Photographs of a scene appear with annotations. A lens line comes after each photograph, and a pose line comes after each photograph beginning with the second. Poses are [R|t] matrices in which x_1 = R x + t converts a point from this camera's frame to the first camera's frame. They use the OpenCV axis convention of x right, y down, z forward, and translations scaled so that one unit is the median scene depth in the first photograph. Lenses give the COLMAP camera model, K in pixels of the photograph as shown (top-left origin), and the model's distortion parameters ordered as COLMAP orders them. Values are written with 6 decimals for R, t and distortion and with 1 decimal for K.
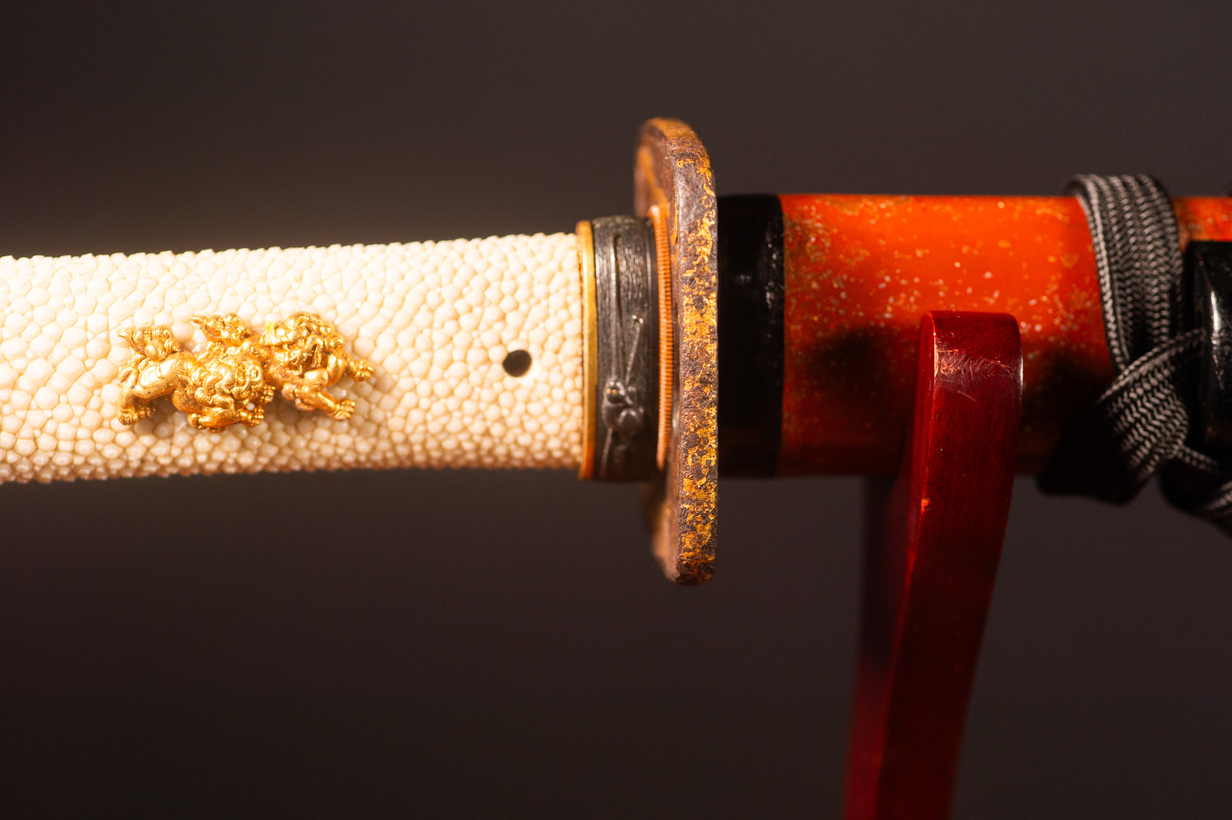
lens RADIAL K [[3767.1, 0, 608.7], [0, 3767.1, 406.9], [0, 0, 1]] dist [0.244373, 0.000000]
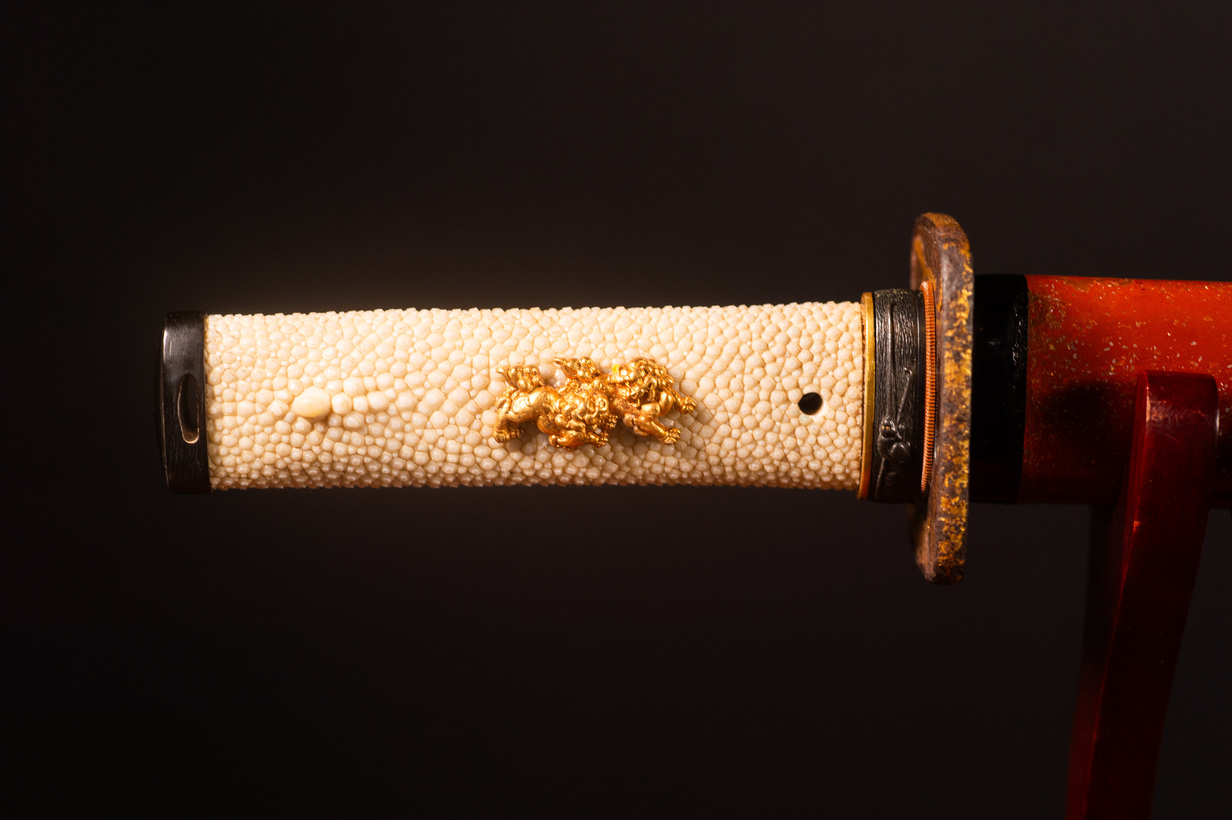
lens RADIAL K [[3767.1, 0, 615.0], [0, 3767.1, 413.5], [0, 0, 1]] dist [0.244373, 0.000000]
pose [[0.996919, 0.028609, -0.073039, 0.002570], [-0.031160, 0.998935, -0.034034, 0.036524], [0.071988, 0.036205, 0.996748, -0.253699]]
